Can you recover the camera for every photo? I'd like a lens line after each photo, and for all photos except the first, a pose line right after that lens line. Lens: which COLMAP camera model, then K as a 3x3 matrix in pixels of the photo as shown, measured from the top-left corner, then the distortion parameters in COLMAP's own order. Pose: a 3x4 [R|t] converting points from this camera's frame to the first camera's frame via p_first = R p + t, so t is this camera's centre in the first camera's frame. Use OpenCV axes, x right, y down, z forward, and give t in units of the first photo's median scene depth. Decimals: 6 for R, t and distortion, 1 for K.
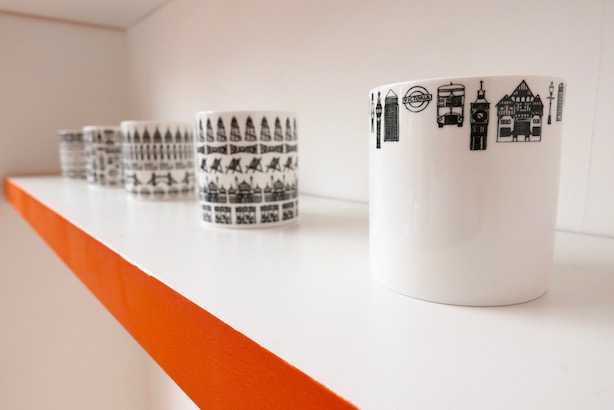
lens RADIAL K [[433.0, 0, 308.7], [0, 433.0, 205.2], [0, 0, 1]] dist [0.001466, -0.002903]
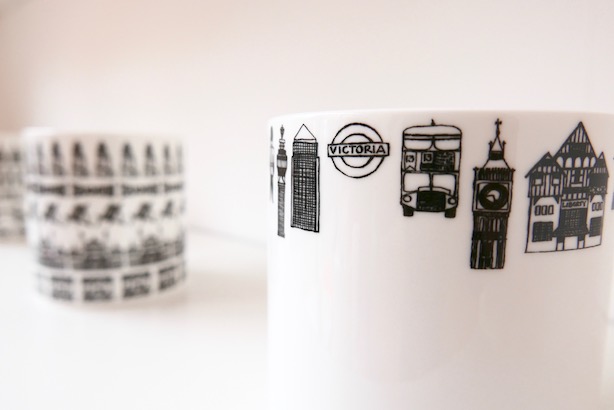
lens RADIAL K [[433.0, 0, 306.3], [0, 433.0, 204.5], [0, 0, 1]] dist [0.001466, -0.002903]
pose [[0.988015, 0.010680, 0.153987, 0.115832], [-0.007676, 0.999769, -0.020090, -0.164280], [-0.154166, 0.018668, 0.987869, 0.510889]]
